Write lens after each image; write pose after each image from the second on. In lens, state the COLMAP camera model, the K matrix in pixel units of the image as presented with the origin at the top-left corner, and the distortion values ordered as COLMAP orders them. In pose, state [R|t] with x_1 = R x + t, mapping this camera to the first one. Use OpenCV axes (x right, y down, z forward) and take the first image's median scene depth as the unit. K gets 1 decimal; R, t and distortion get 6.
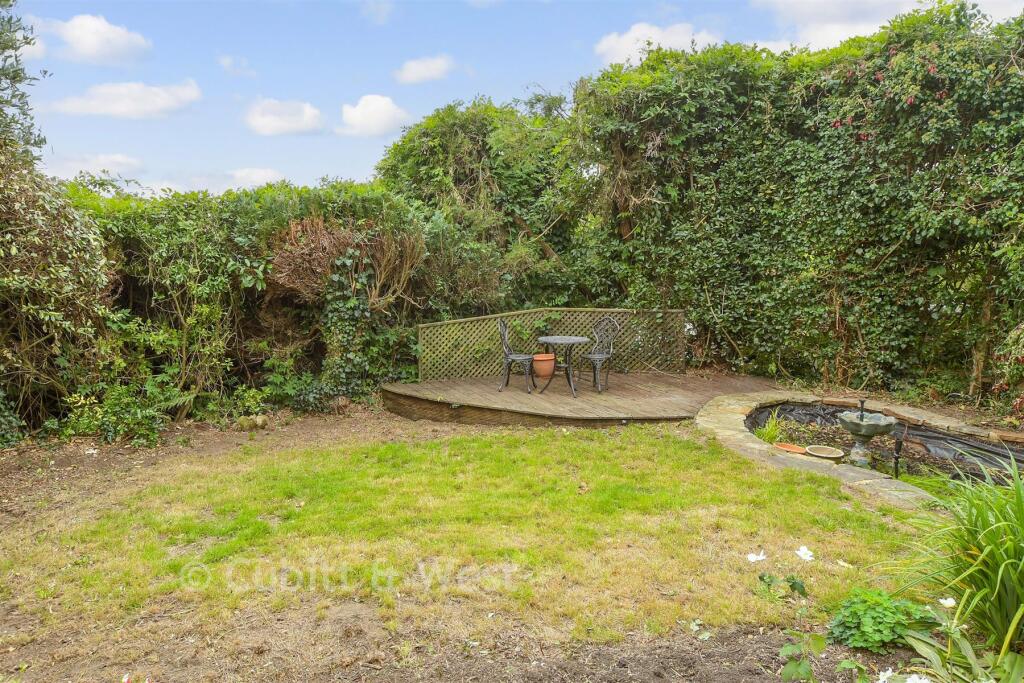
lens RADIAL K [[717.9, 0, 512.0], [0, 717.9, 341.5], [0, 0, 1]] dist [-0.005772, 0.039383]
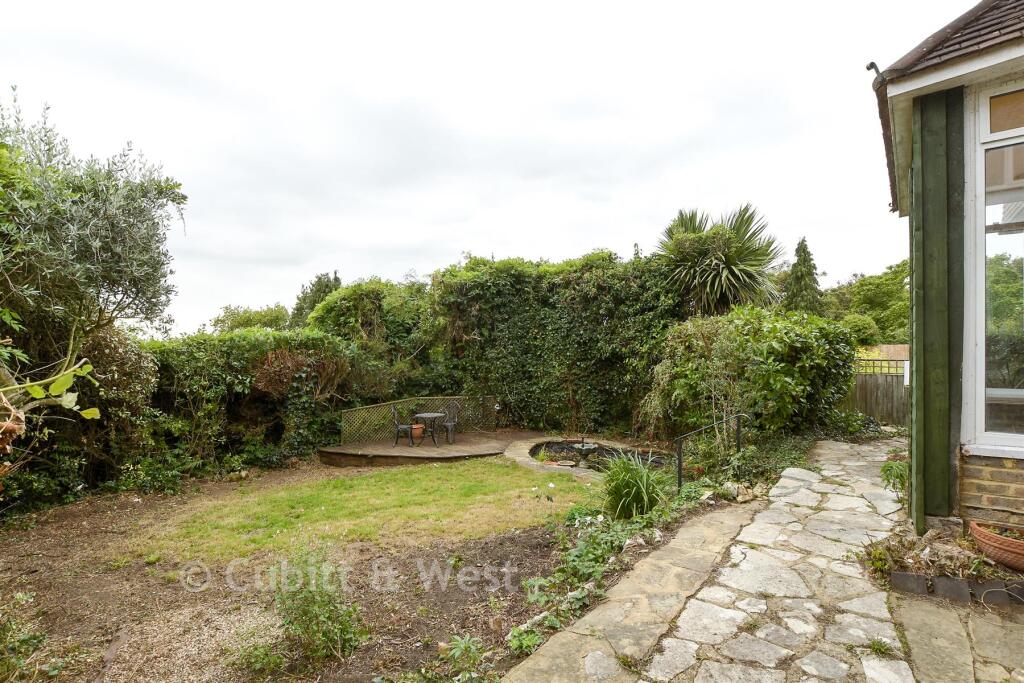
lens RADIAL K [[499.1, 0, 512.0], [0, 499.1, 341.5], [0, 0, 1]] dist [-0.016982, 0.000152]
pose [[0.958570, -0.006717, 0.284777, -0.085810], [0.050121, 0.988102, -0.145404, 0.006978], [-0.280412, 0.153654, 0.947502, -0.263405]]
